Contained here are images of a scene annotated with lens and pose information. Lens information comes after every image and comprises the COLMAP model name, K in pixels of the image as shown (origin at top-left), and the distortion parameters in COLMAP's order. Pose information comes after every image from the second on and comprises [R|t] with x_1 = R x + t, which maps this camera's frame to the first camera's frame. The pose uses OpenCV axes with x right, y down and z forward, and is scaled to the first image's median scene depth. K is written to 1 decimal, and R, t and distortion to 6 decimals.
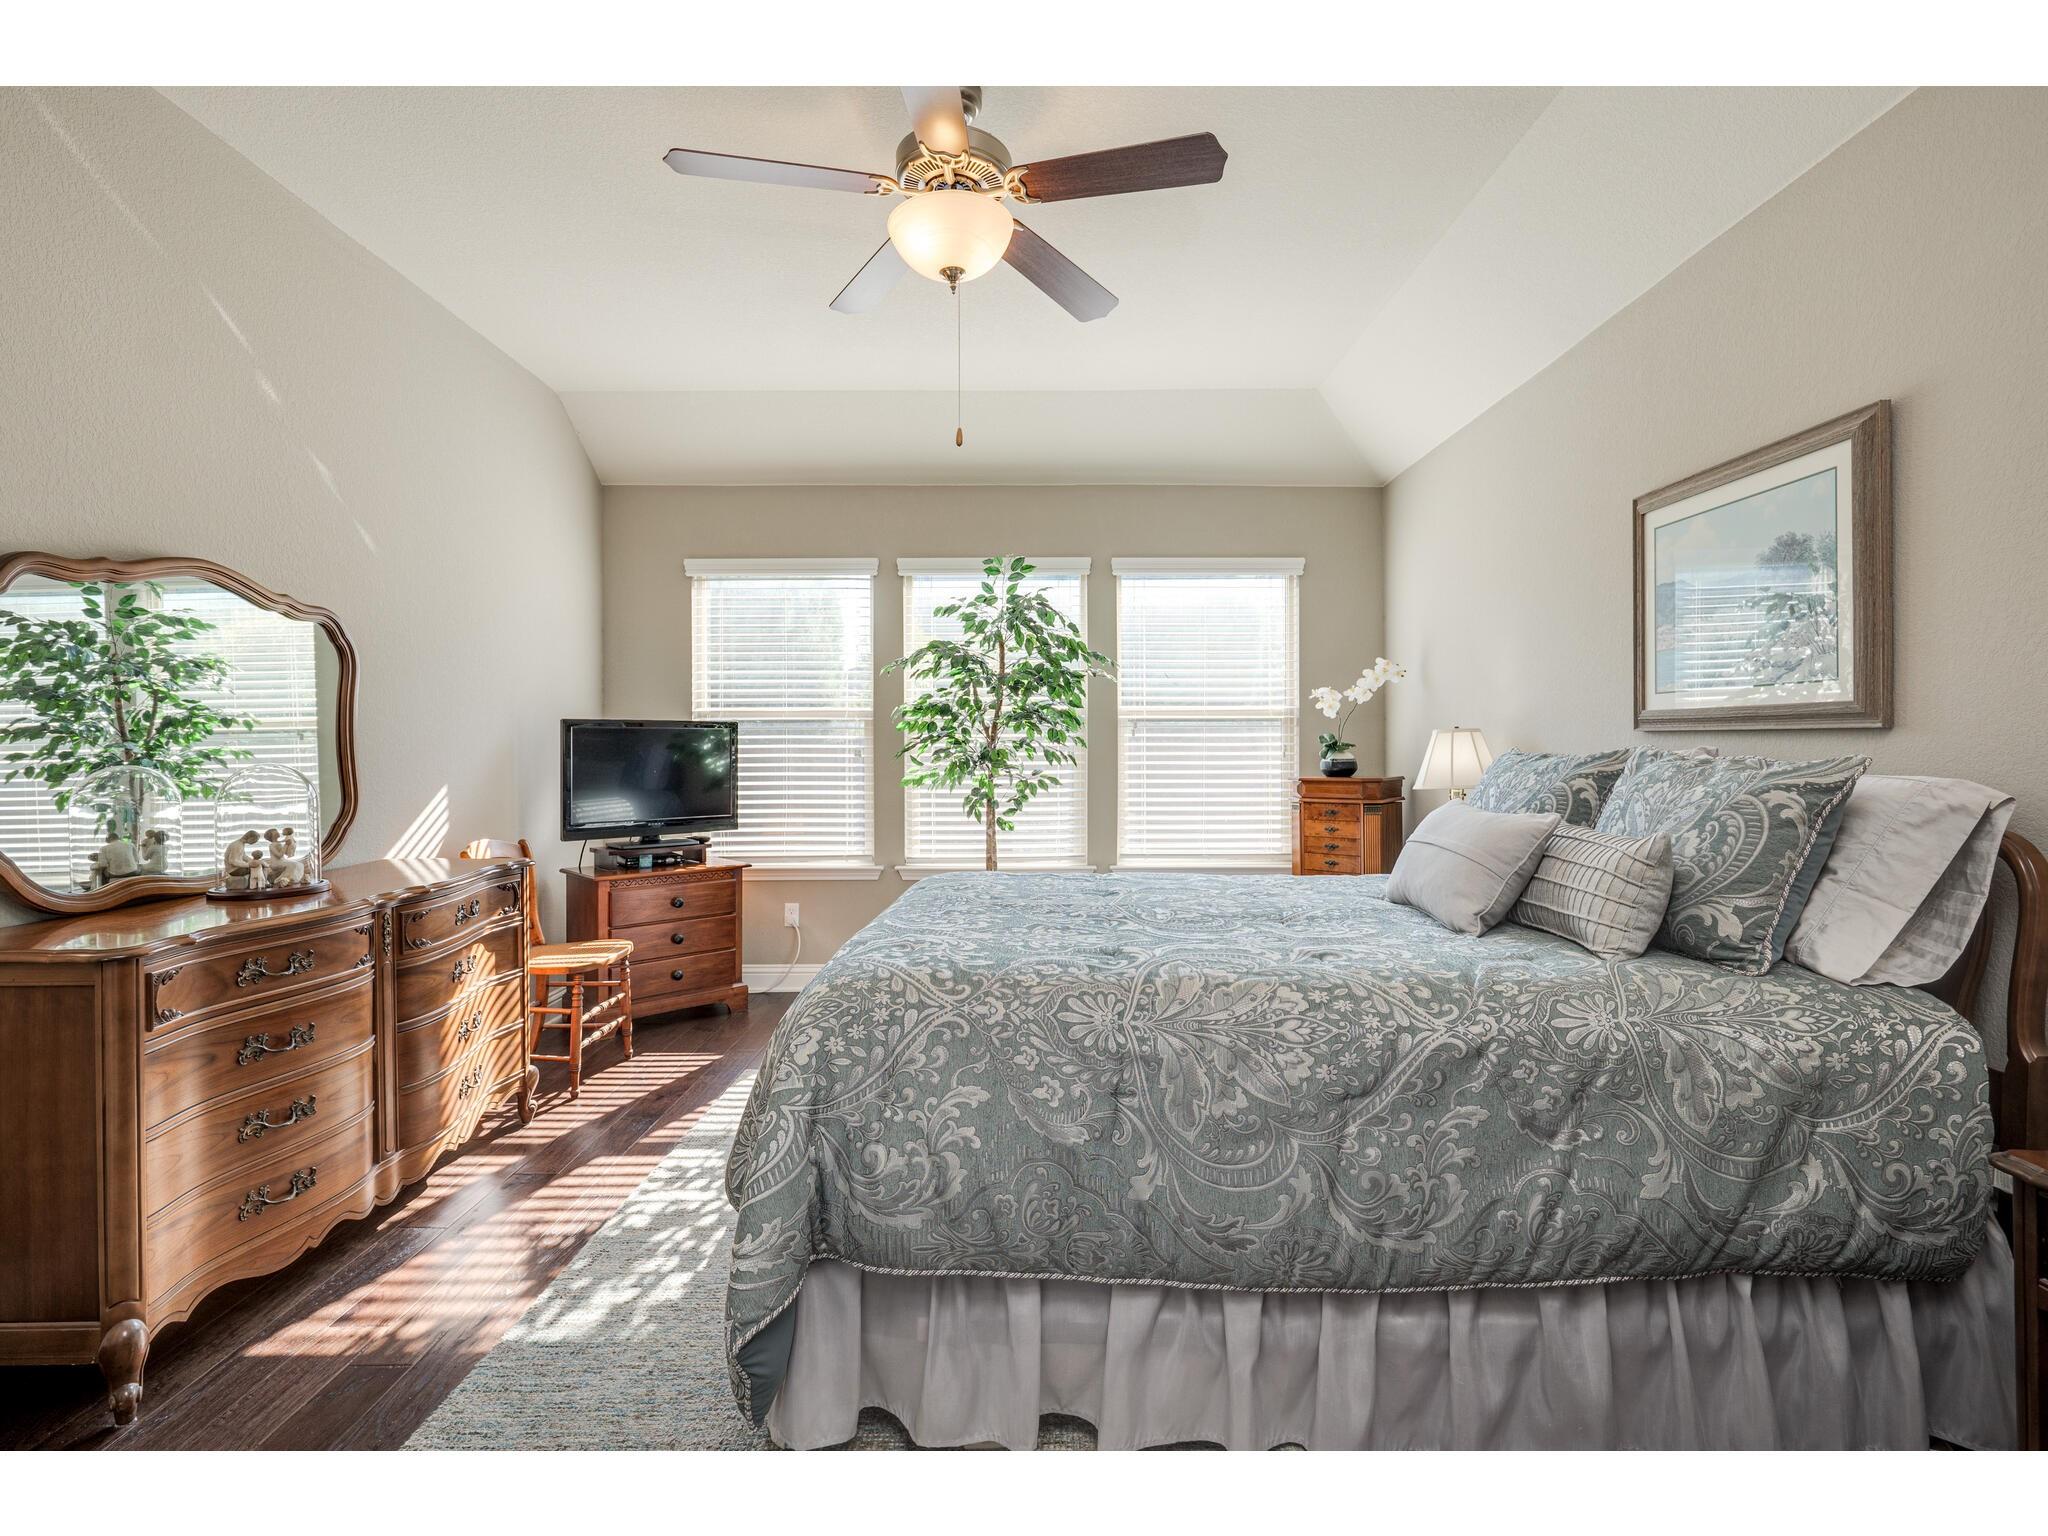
lens RADIAL K [[955.4, 0, 1026.6], [0, 955.4, 745.2], [0, 0, 1]] dist [0.003797, -0.000295]
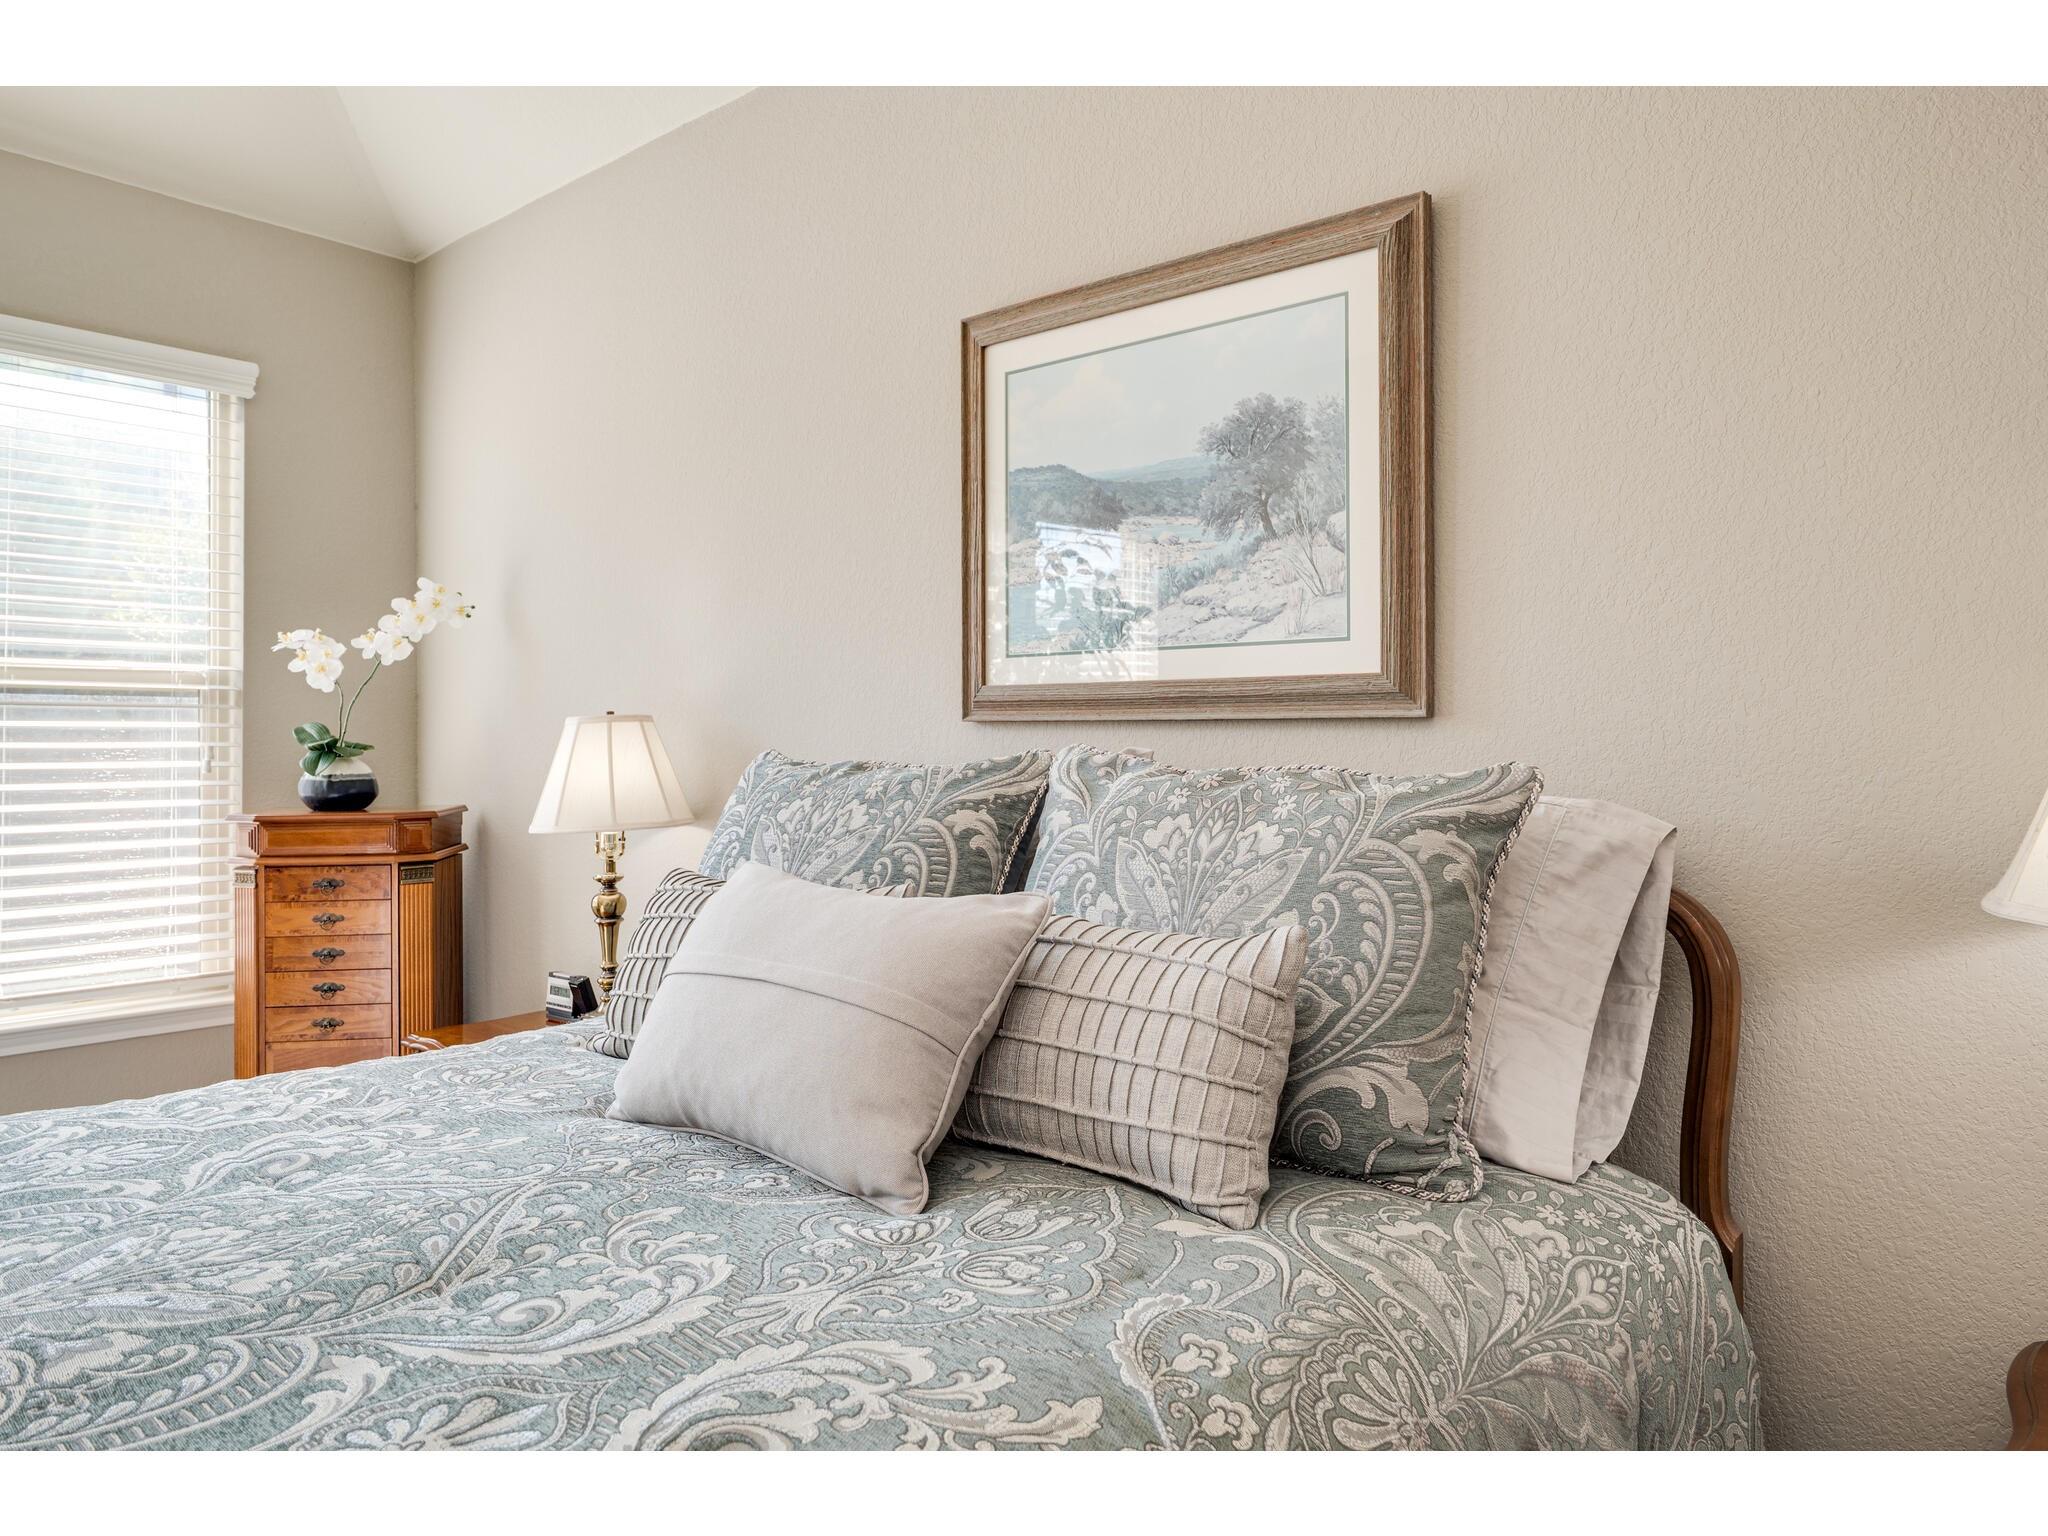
lens RADIAL K [[1380.1, 0, 1032.6], [0, 1380.1, 735.3], [0, 0, 1]] dist [-0.011745, 0.001060]
pose [[0.655179, 0.009235, 0.755417, 0.038736], [-0.001441, 0.999939, -0.010974, 0.002274], [-0.755472, 0.006102, 0.655152, 0.448143]]
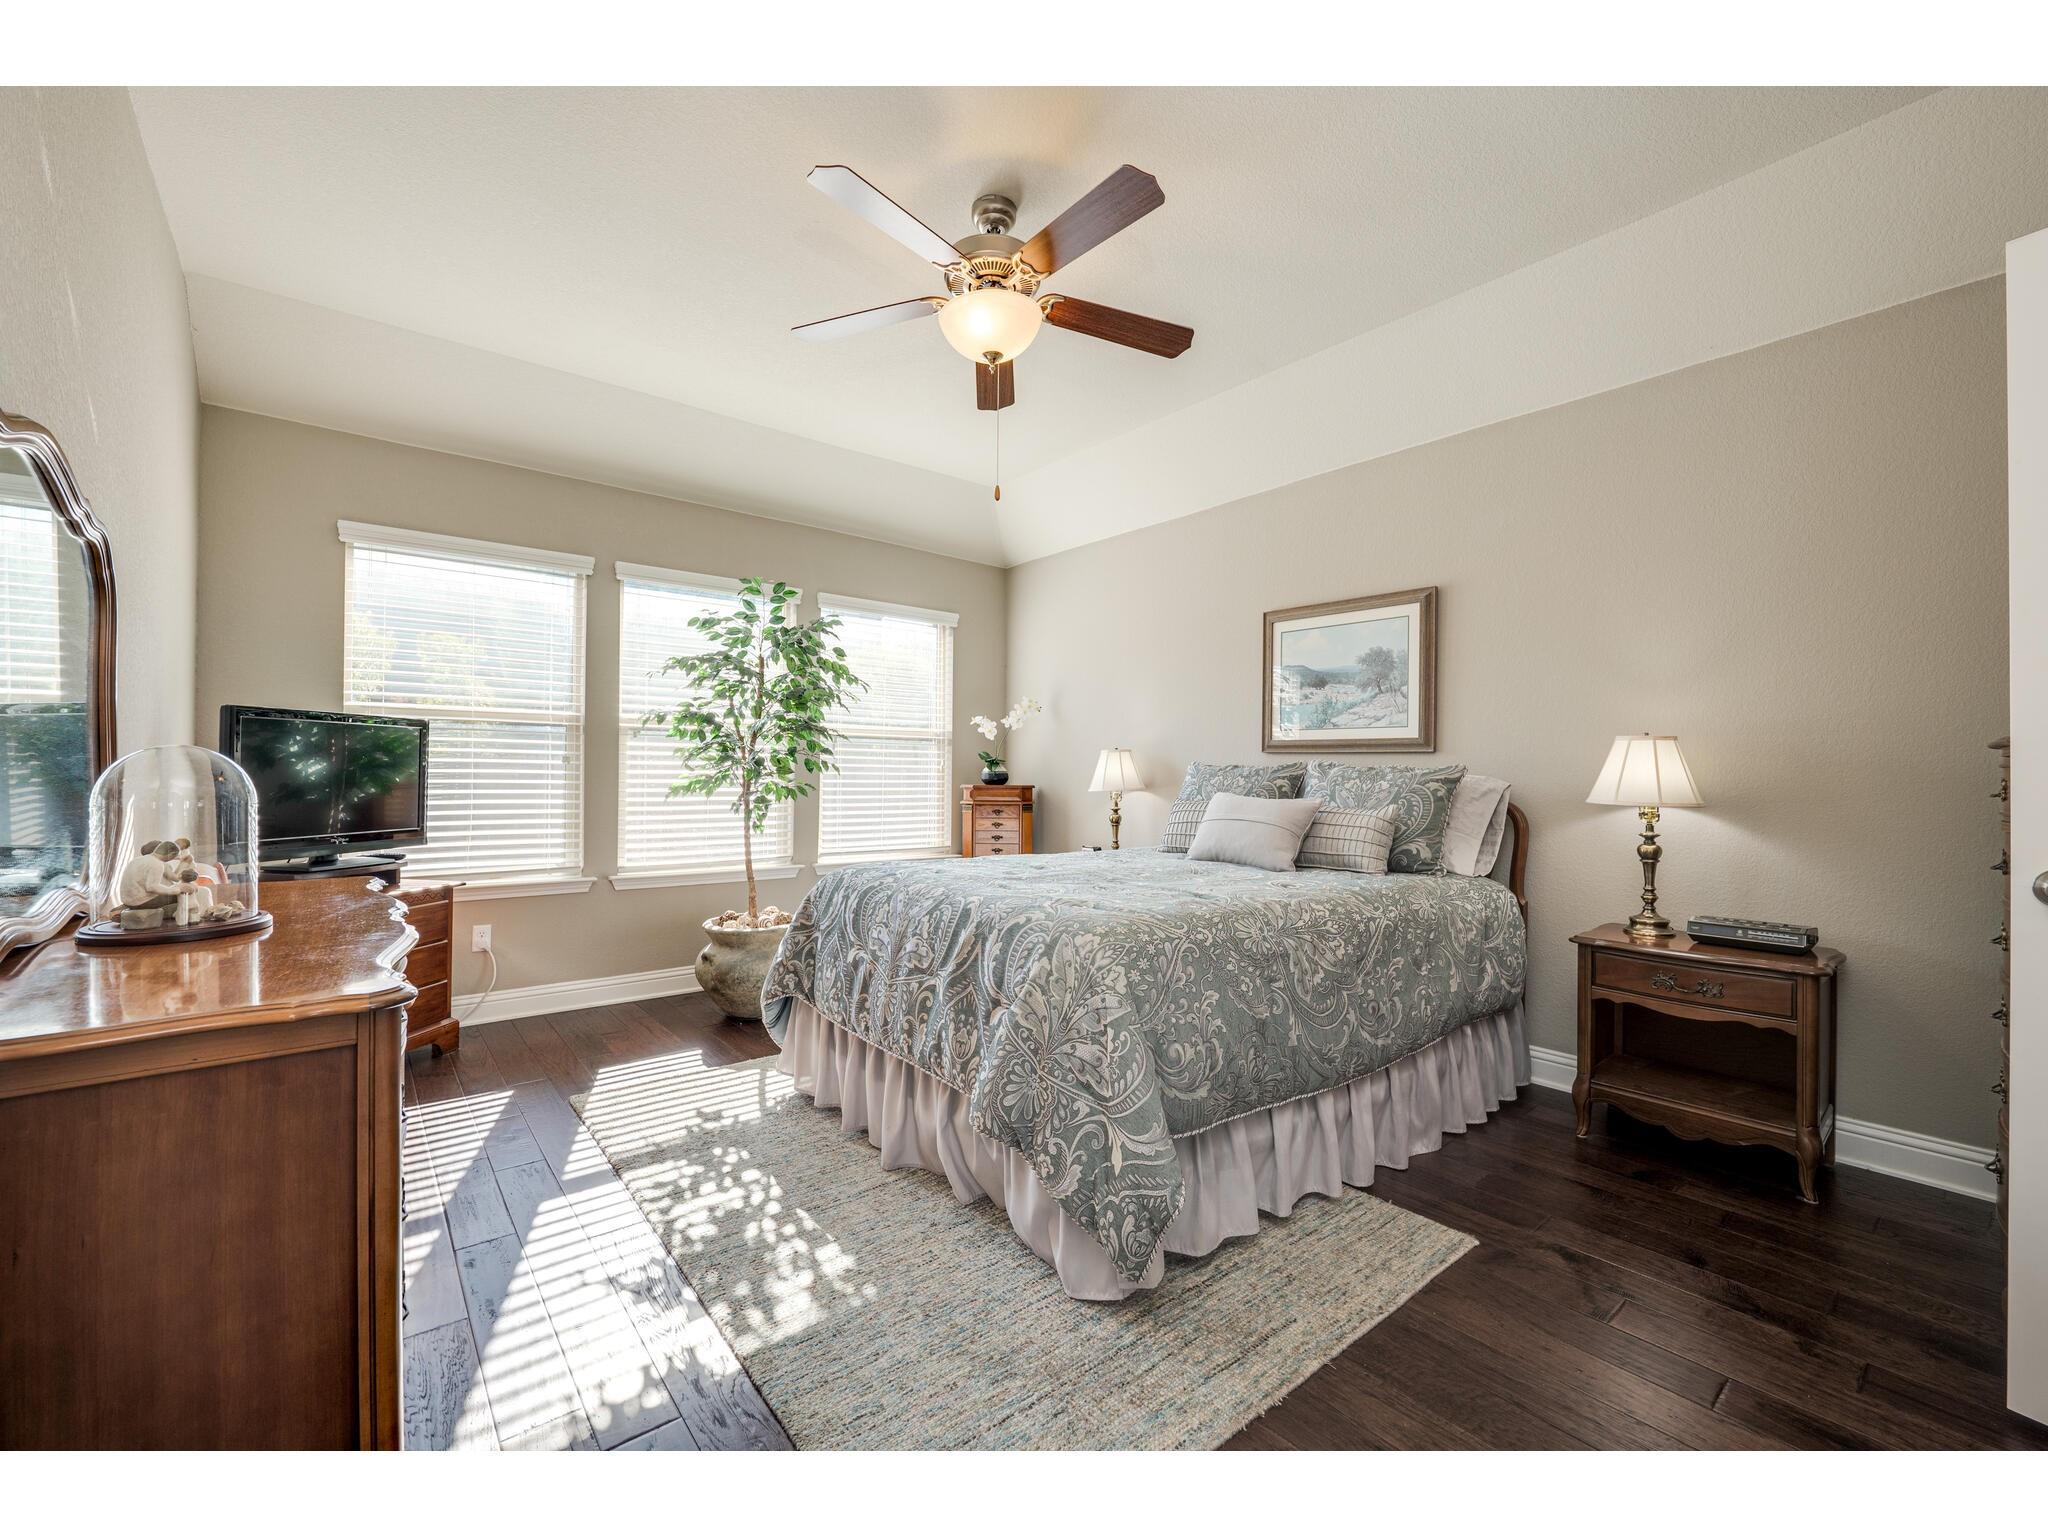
lens RADIAL K [[831.2, 0, 1022.6], [0, 831.2, 775.9], [0, 0, 1]] dist [-0.015731, 0.000642]
pose [[0.784168, 0.008186, 0.620494, -0.610917], [-0.013967, 0.999893, 0.004460, 0.026130], [-0.620391, -0.012164, 0.784198, 0.137491]]
